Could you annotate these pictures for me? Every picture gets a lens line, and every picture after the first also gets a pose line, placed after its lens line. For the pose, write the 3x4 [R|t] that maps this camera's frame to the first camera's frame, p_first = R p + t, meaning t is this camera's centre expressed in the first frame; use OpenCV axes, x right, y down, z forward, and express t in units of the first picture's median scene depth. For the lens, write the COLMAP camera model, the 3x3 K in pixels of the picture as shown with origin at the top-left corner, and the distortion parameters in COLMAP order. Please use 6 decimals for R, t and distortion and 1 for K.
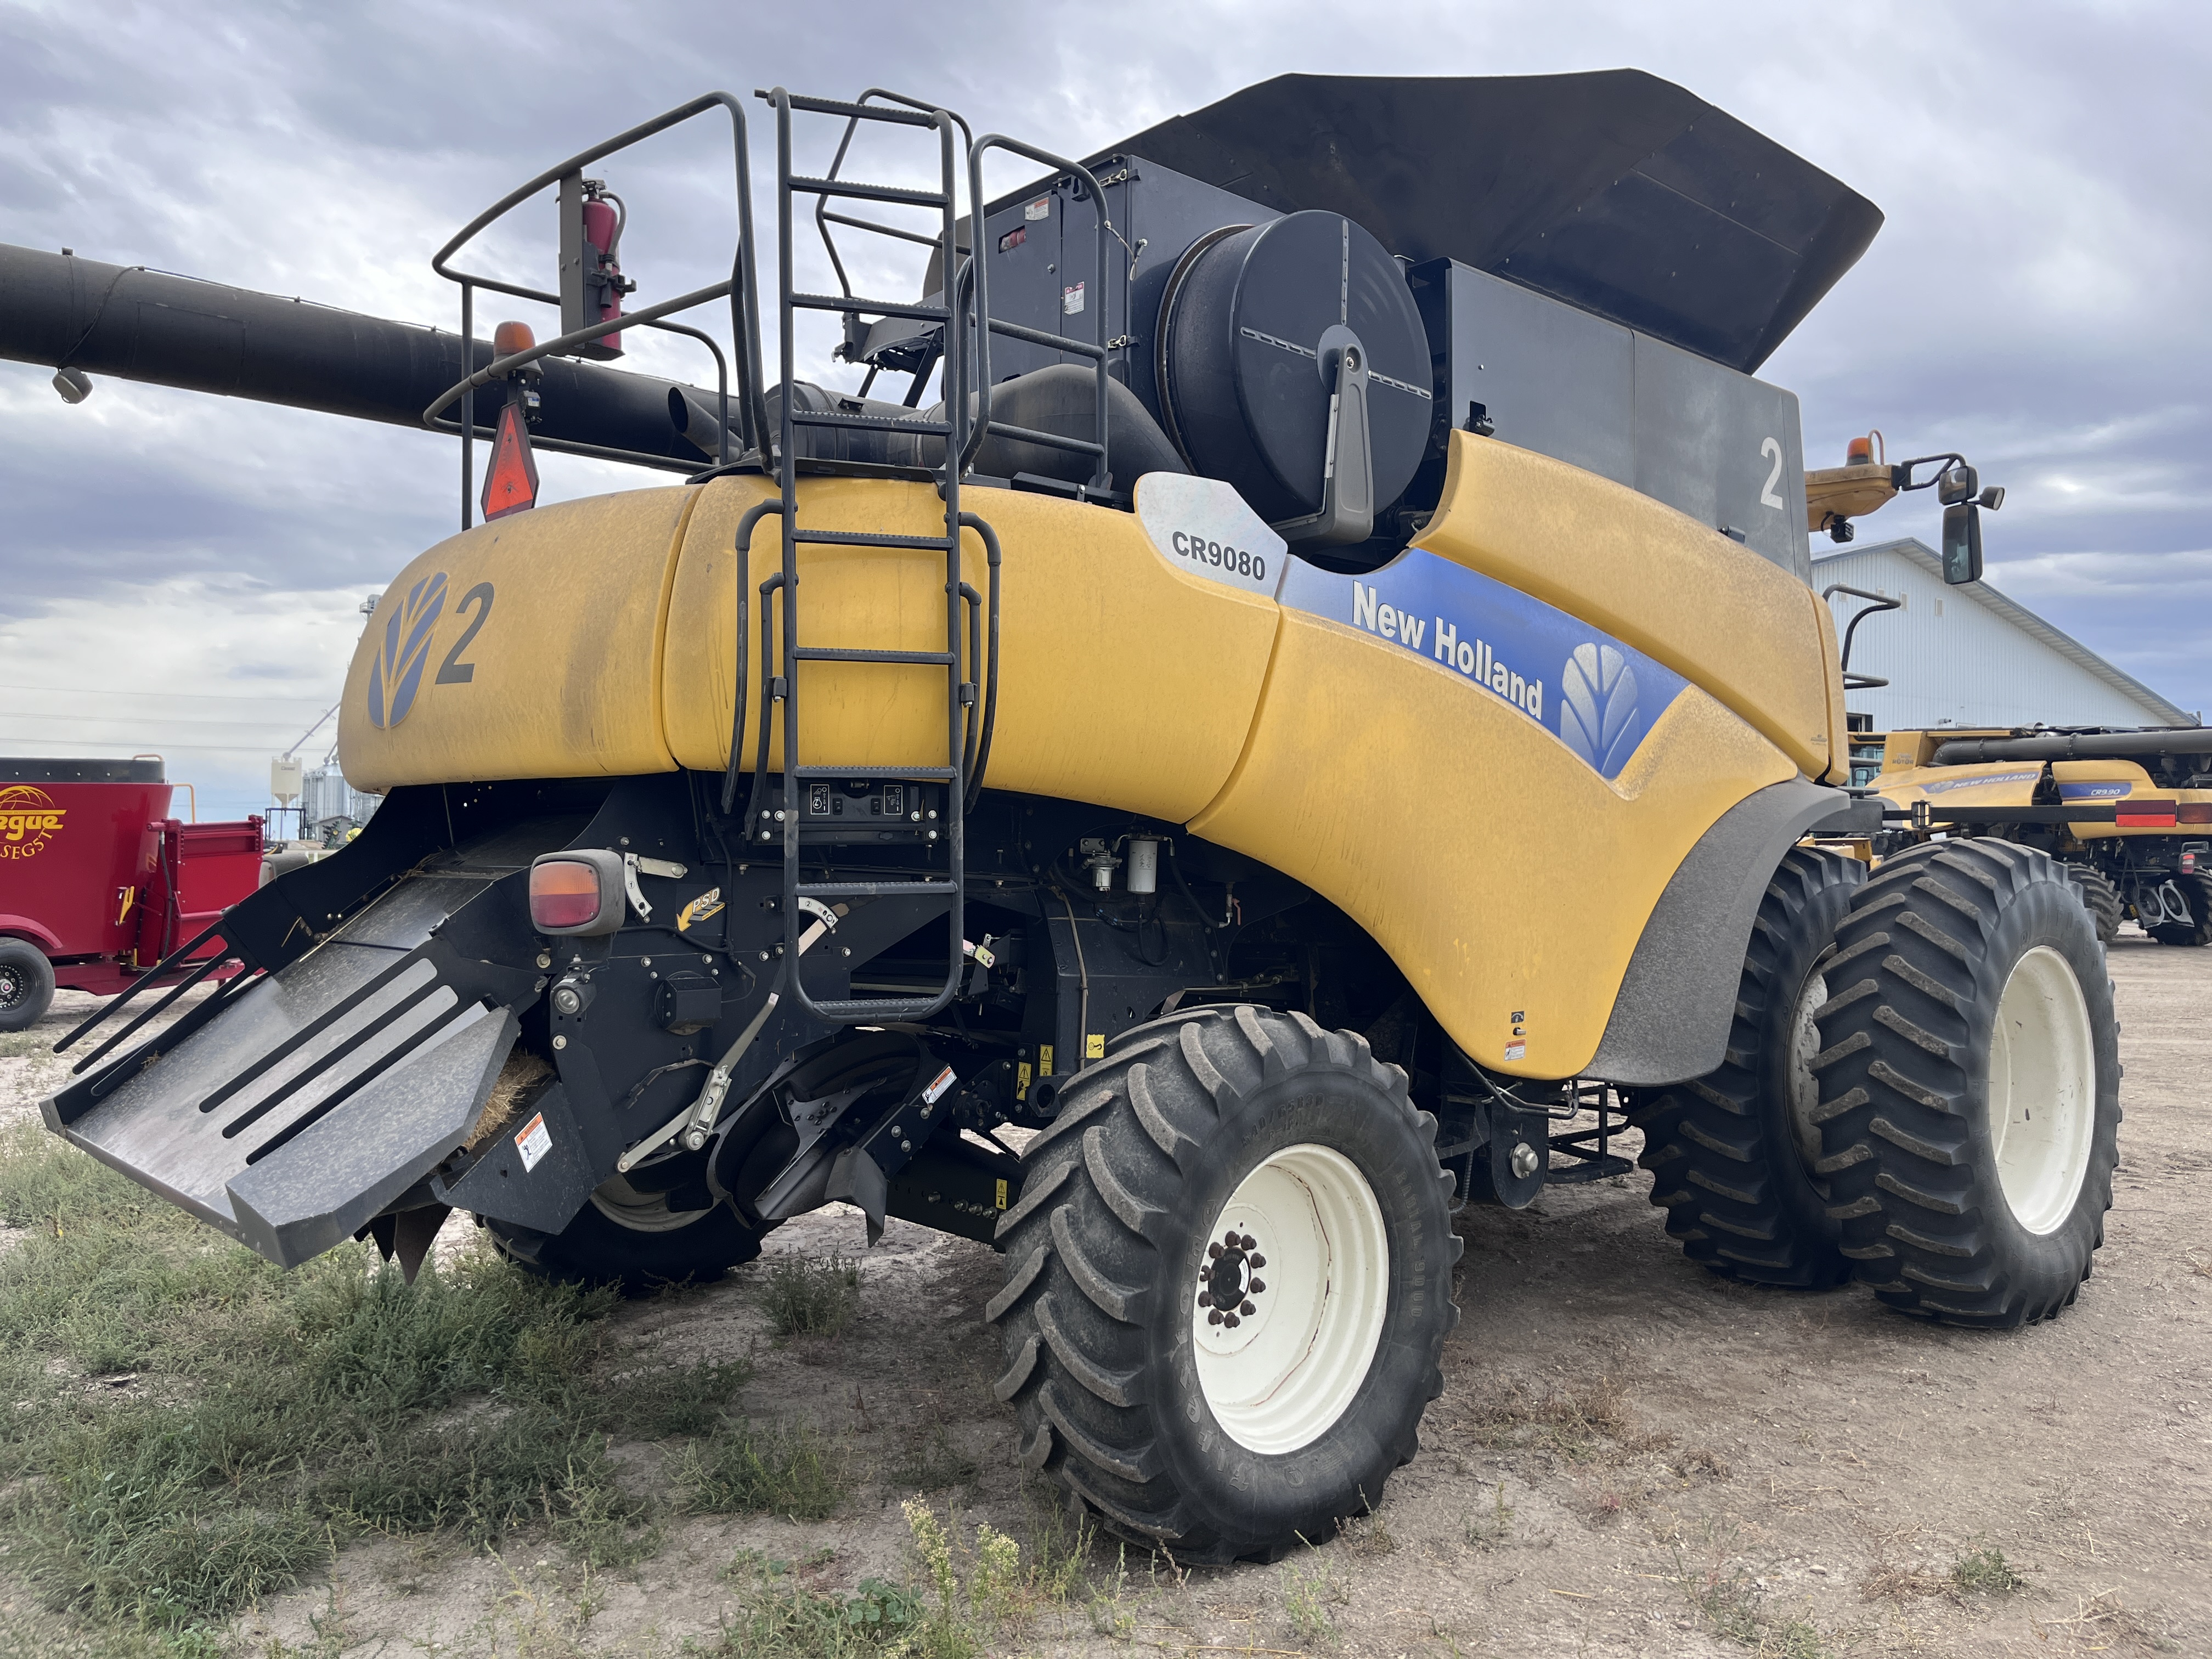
lens RADIAL K [[1696.9, 0, 1115.2], [0, 1696.9, 828.3], [0, 0, 1]] dist [0.029835, -0.009579]
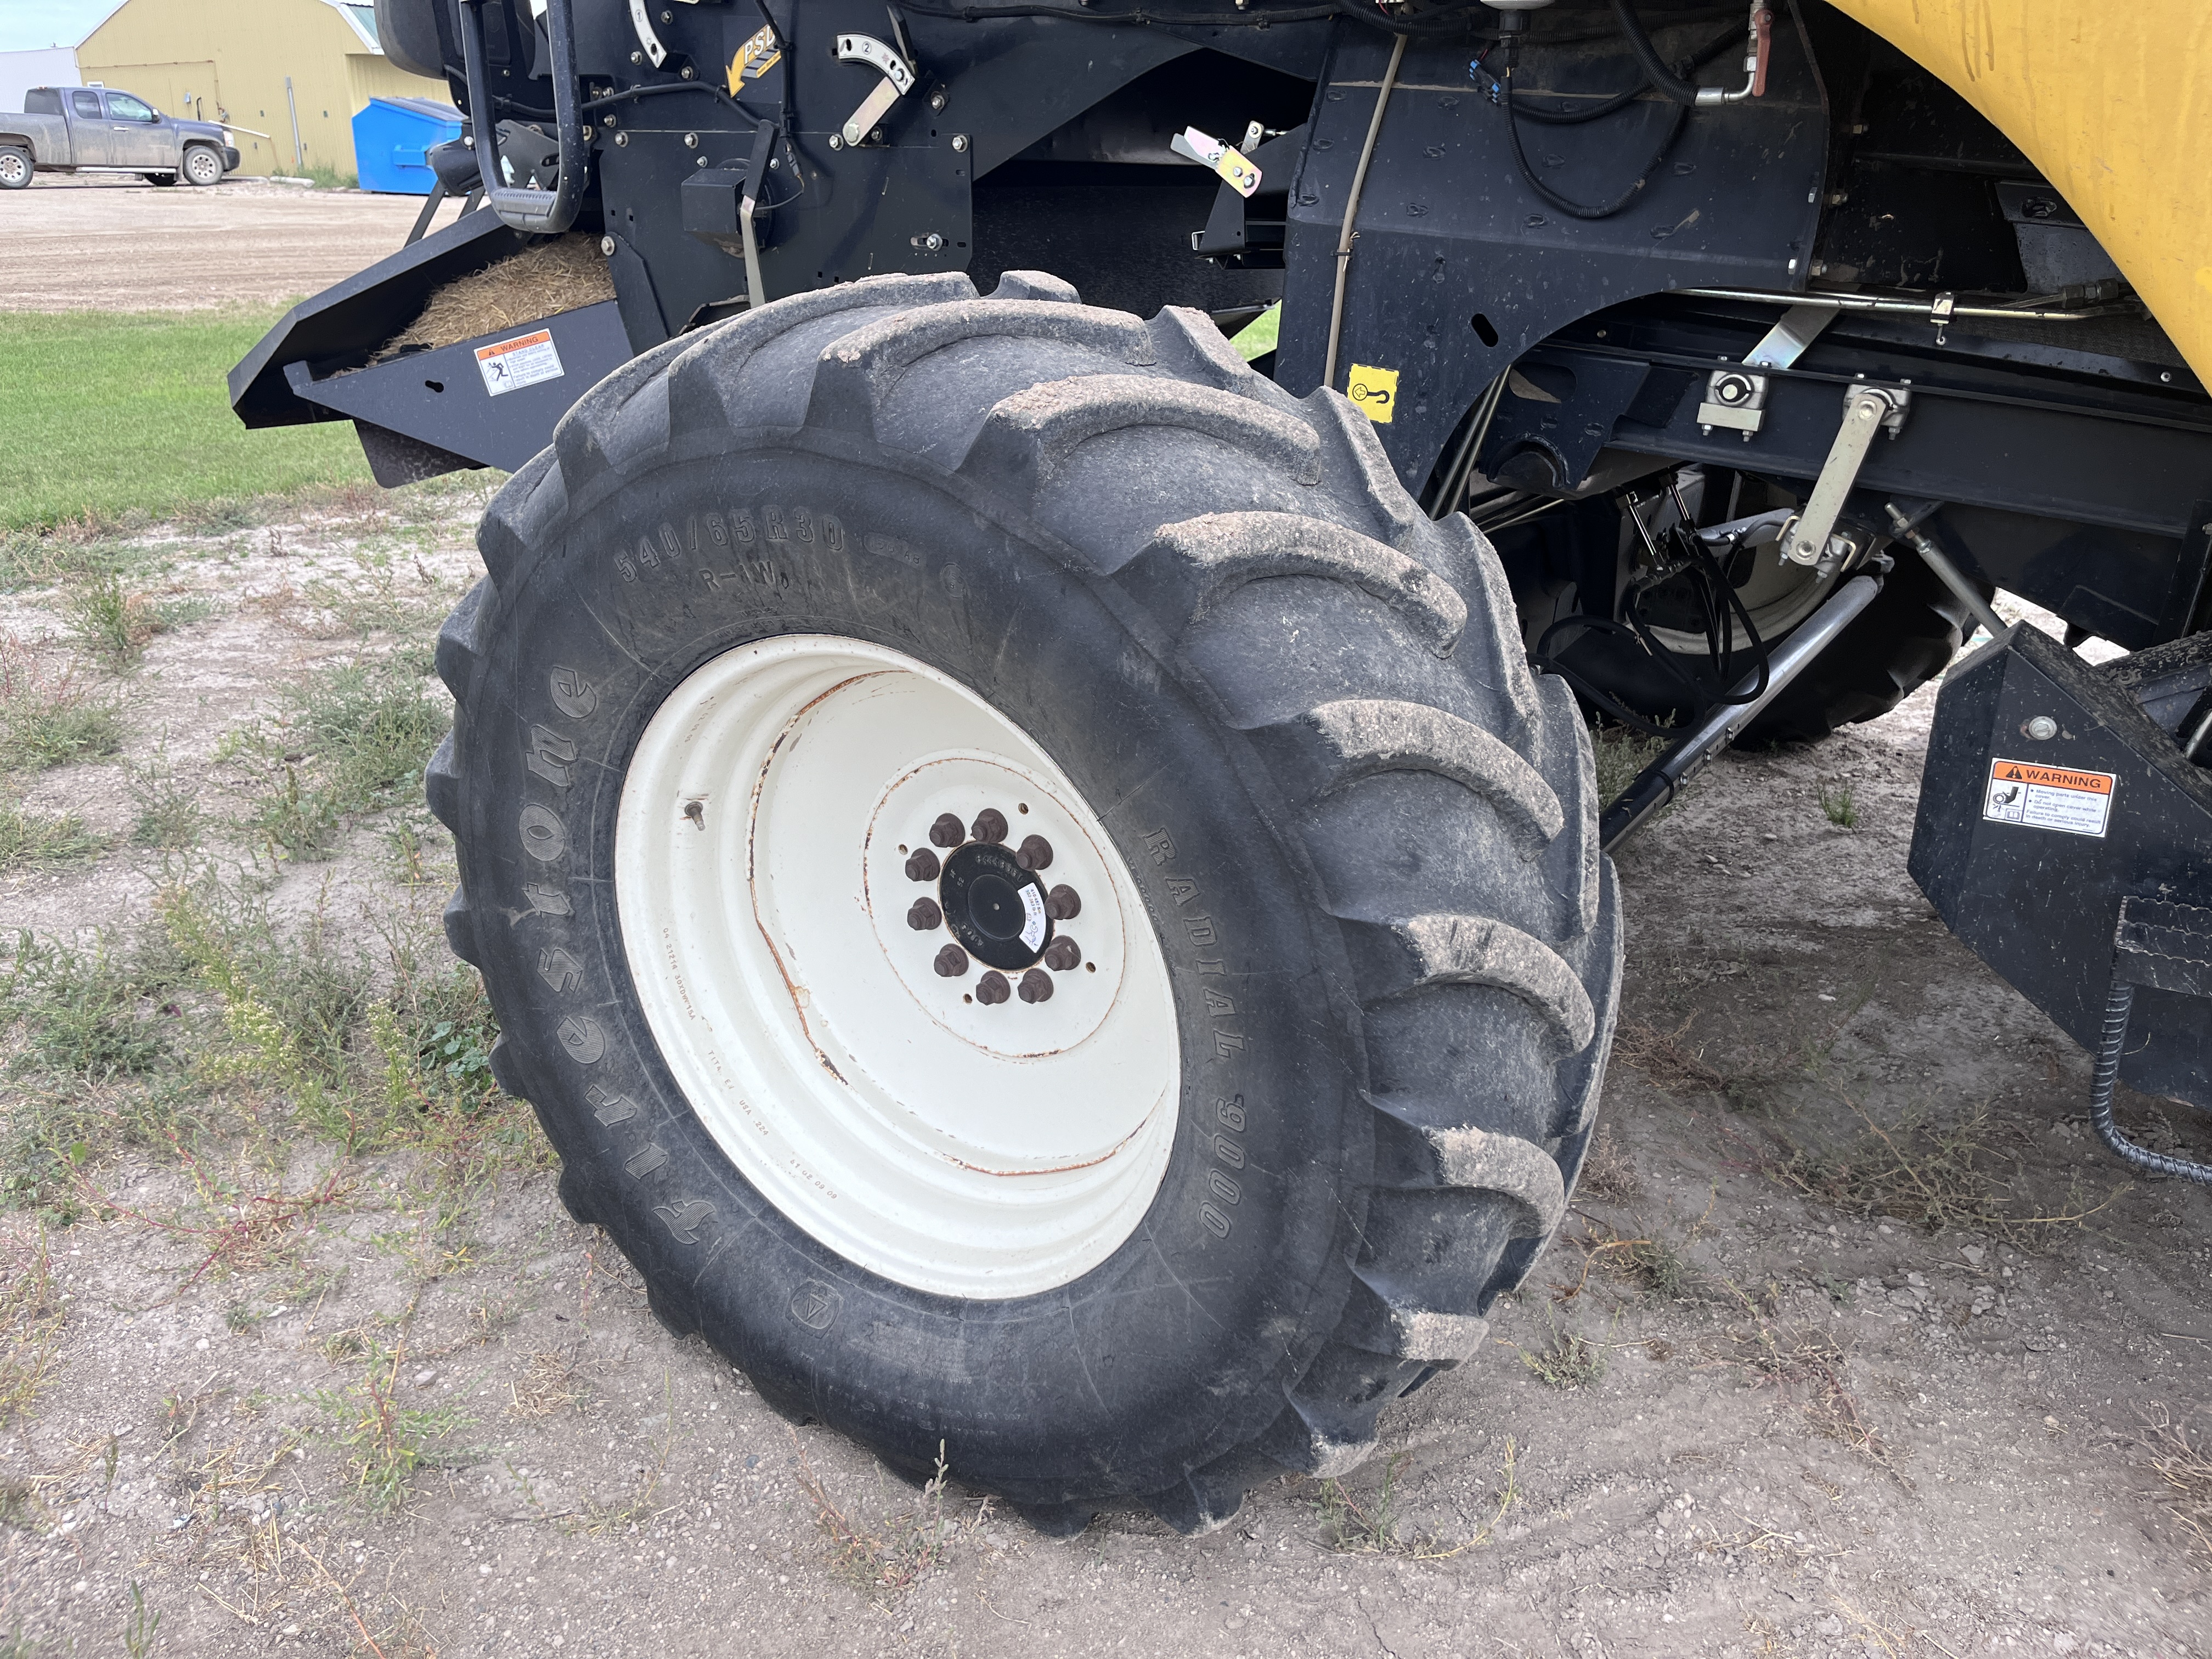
lens RADIAL K [[1696.9, 0, 1115.2], [0, 1696.9, 828.3], [0, 0, 1]] dist [0.029835, -0.009579]
pose [[0.249743, 0.349693, -0.902964, 0.470262], [-0.003471, 0.932830, 0.360300, 0.083608], [0.968306, -0.086849, 0.234181, 0.921489]]
